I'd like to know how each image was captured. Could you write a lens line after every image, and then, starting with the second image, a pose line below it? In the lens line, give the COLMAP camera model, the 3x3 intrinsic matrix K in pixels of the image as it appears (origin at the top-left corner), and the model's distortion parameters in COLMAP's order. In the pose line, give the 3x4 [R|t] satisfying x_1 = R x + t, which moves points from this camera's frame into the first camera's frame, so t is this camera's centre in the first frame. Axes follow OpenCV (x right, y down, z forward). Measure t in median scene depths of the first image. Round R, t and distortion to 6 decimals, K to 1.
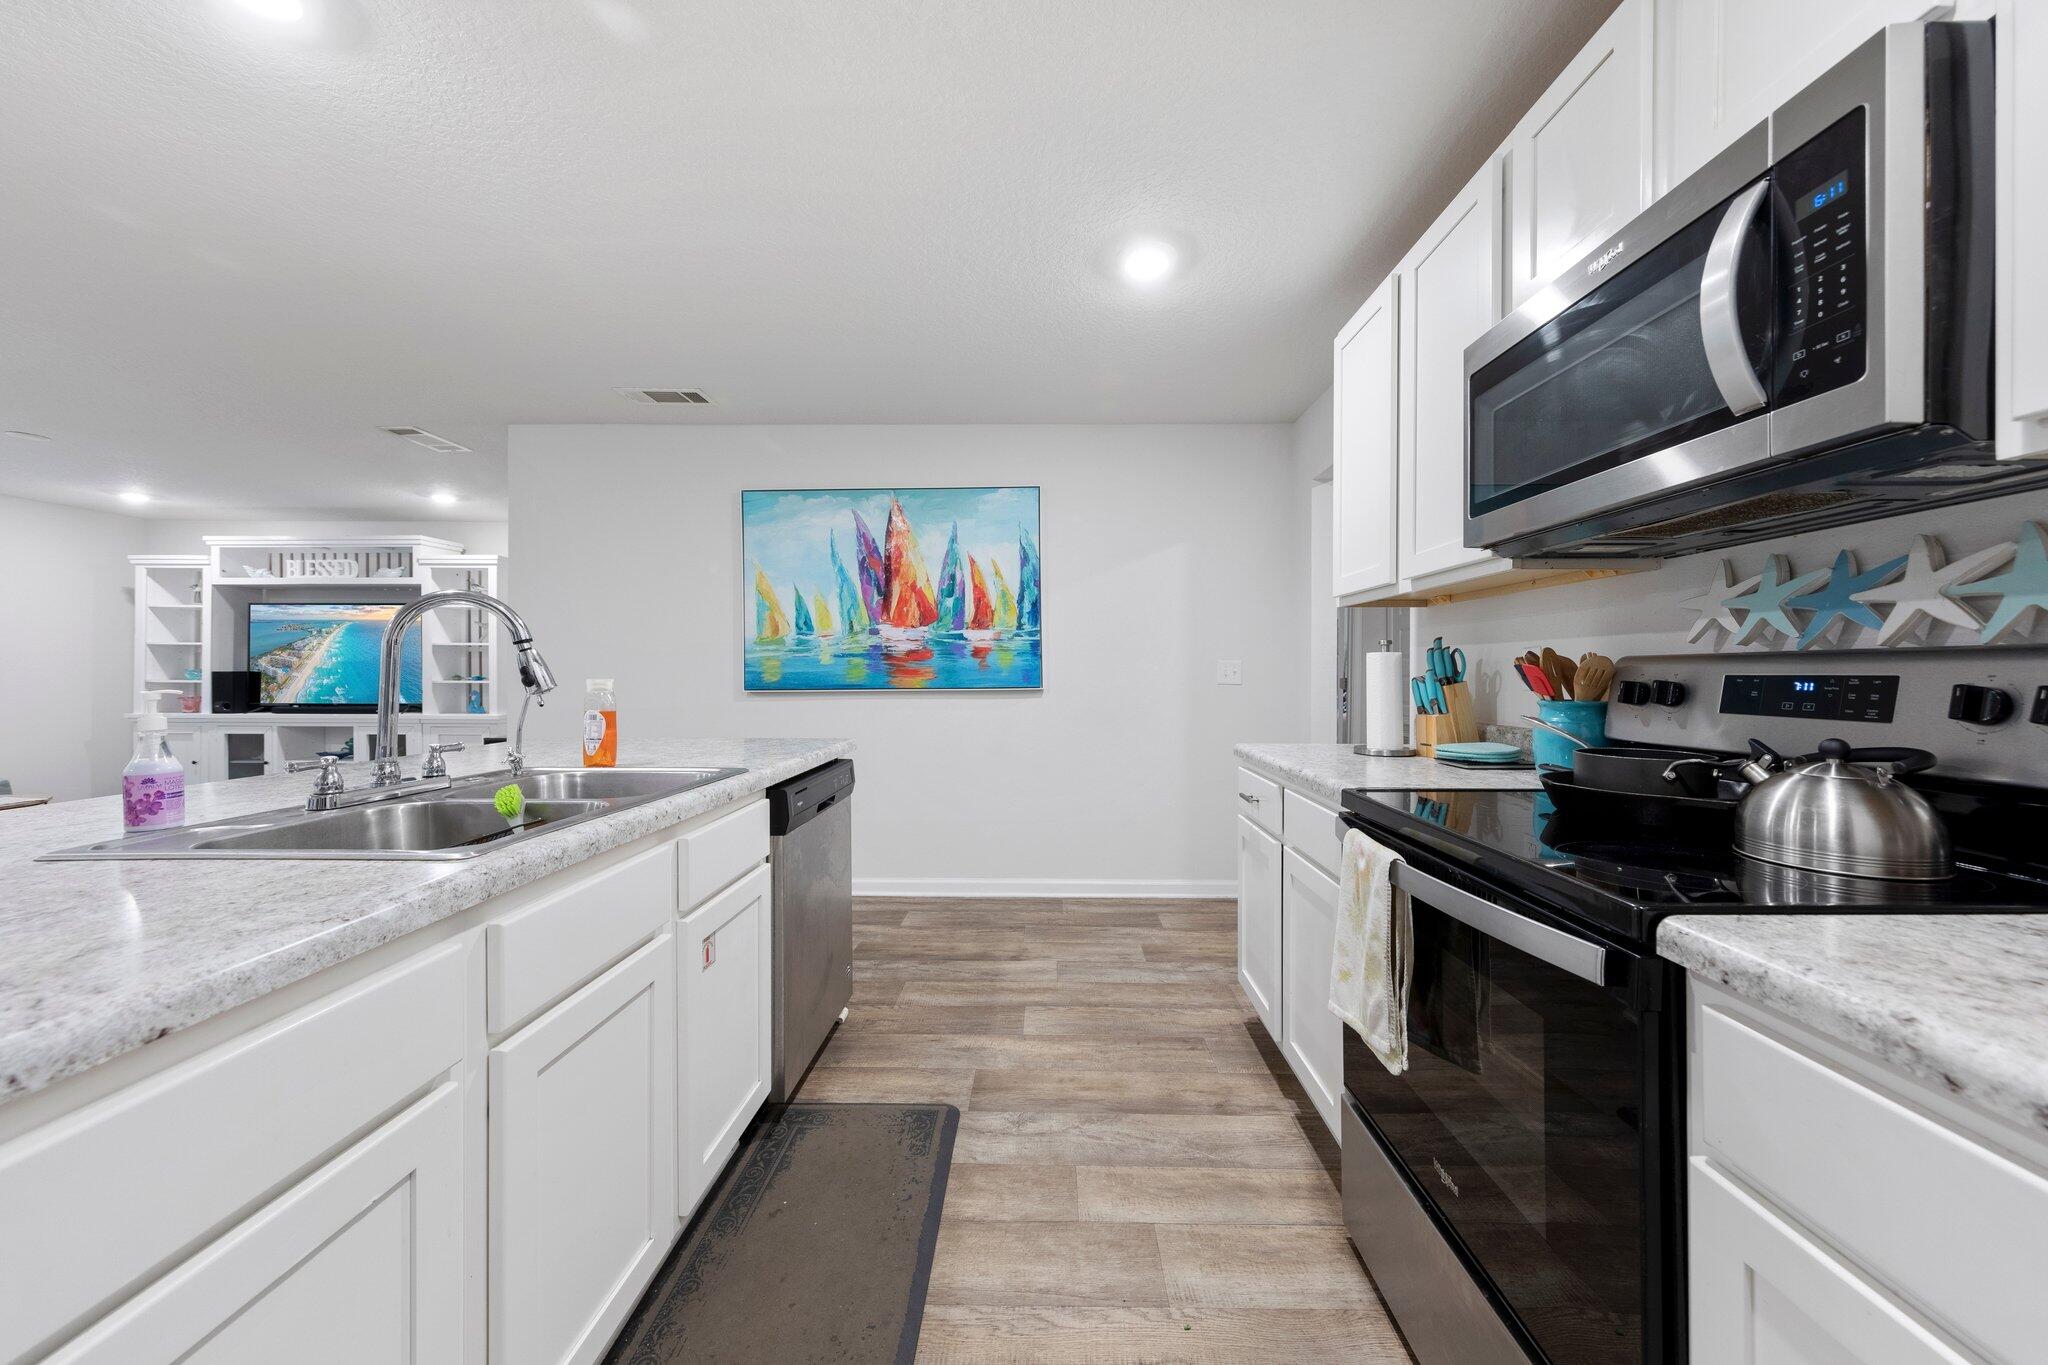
lens RADIAL K [[709.9, 0, 1062.3], [0, 709.9, 676.1], [0, 0, 1]] dist [-0.001534, 0.000219]
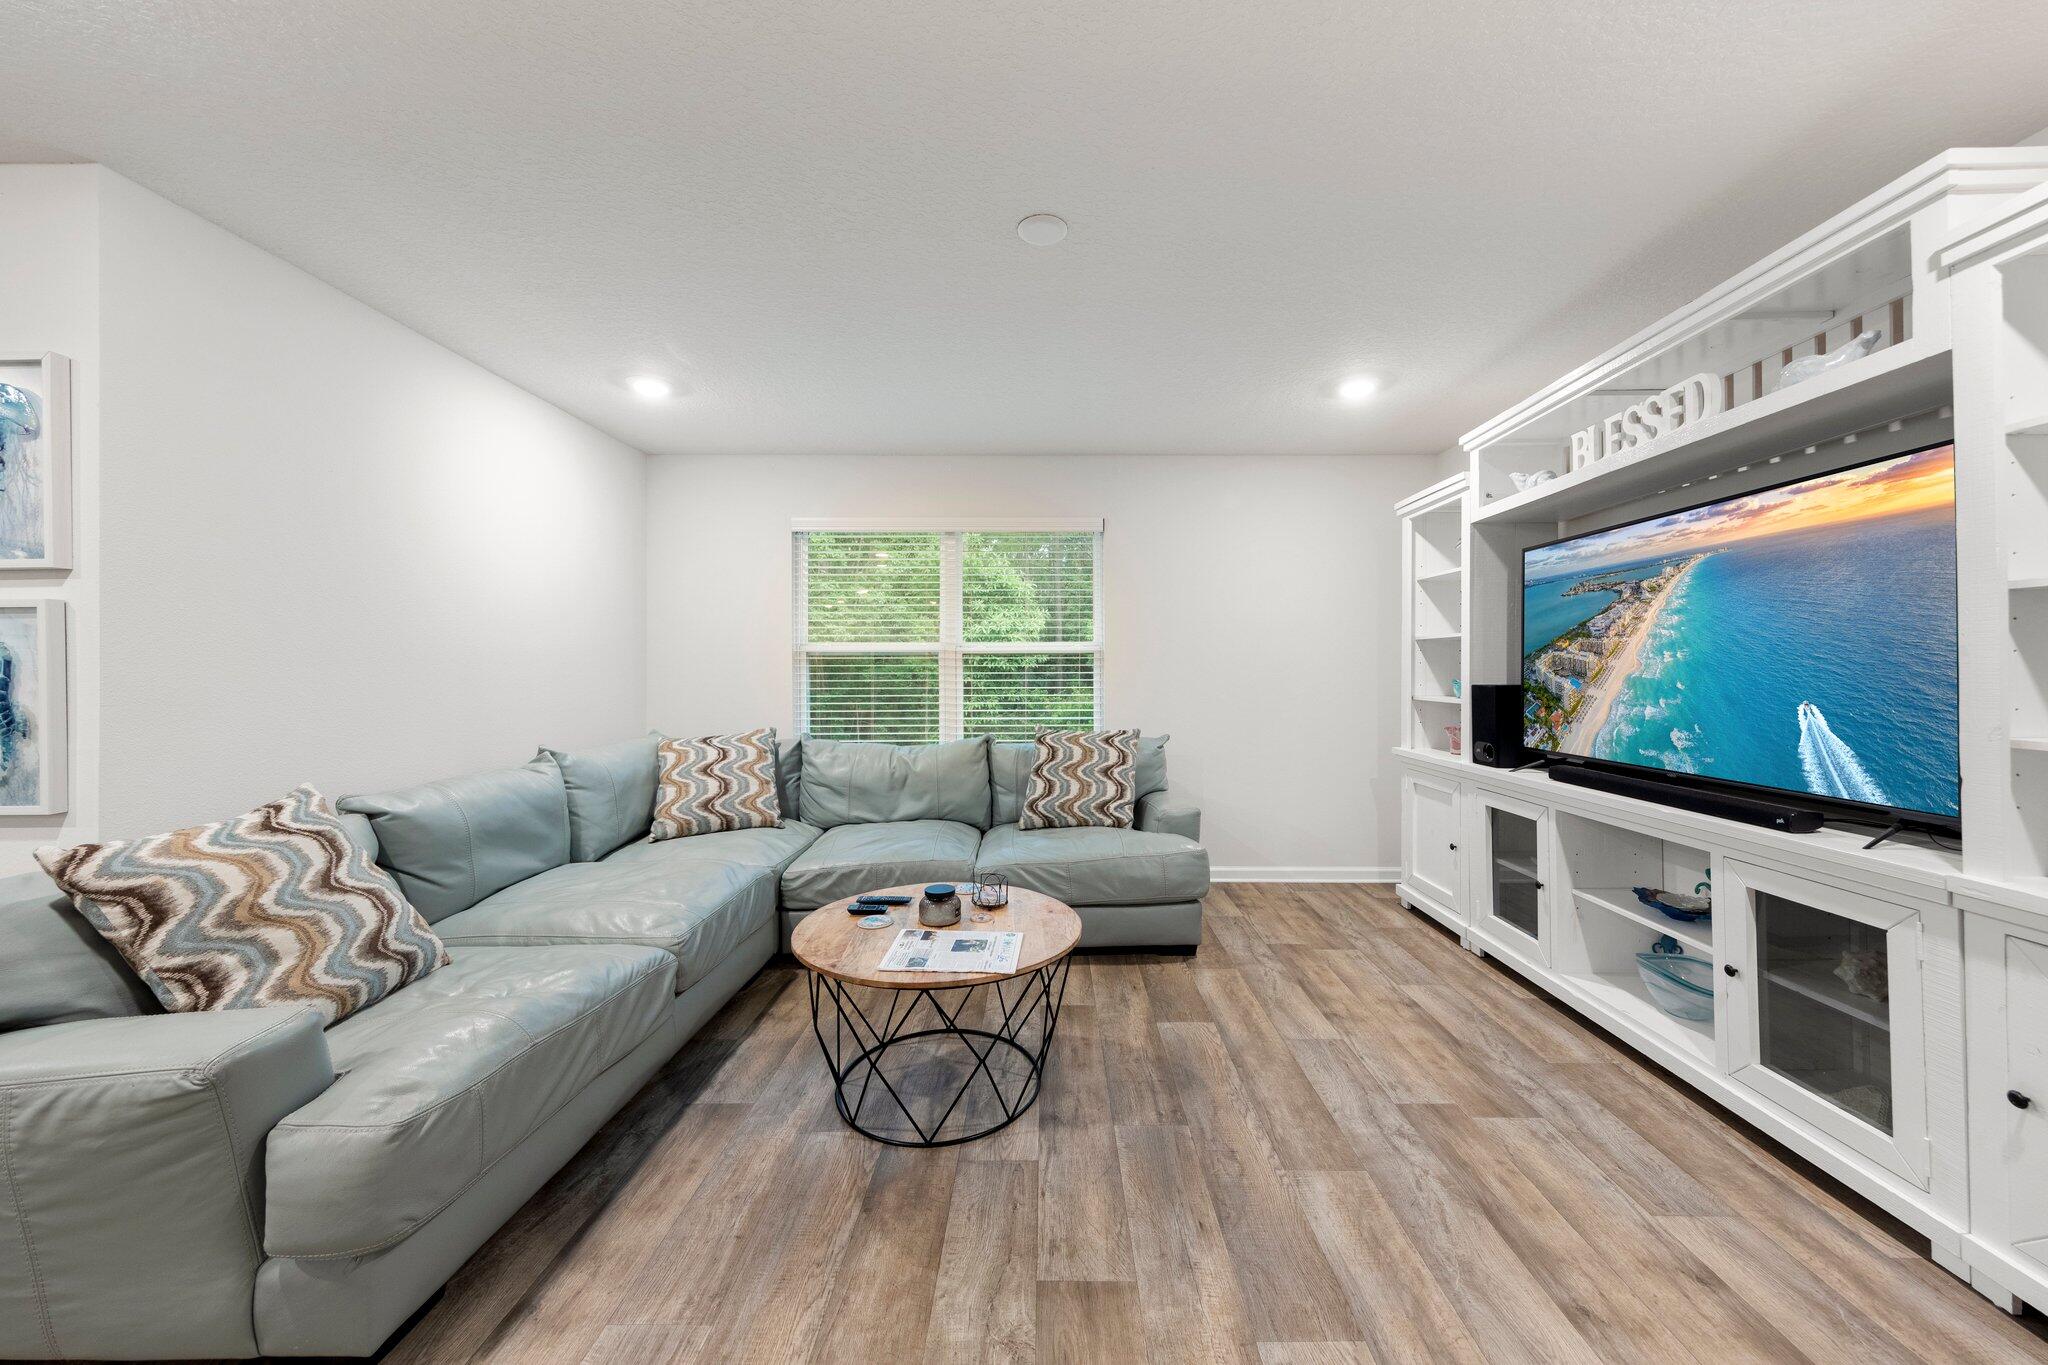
lens RADIAL K [[742.8, 0, 1042.2], [0, 742.8, 666.7], [0, 0, 1]] dist [0.004292, 0.000243]
pose [[-0.003322, -0.003800, -0.999987, -0.620950], [-0.011110, 0.999931, -0.003763, -0.013734], [0.999933, 0.011097, -0.003364, 0.664179]]
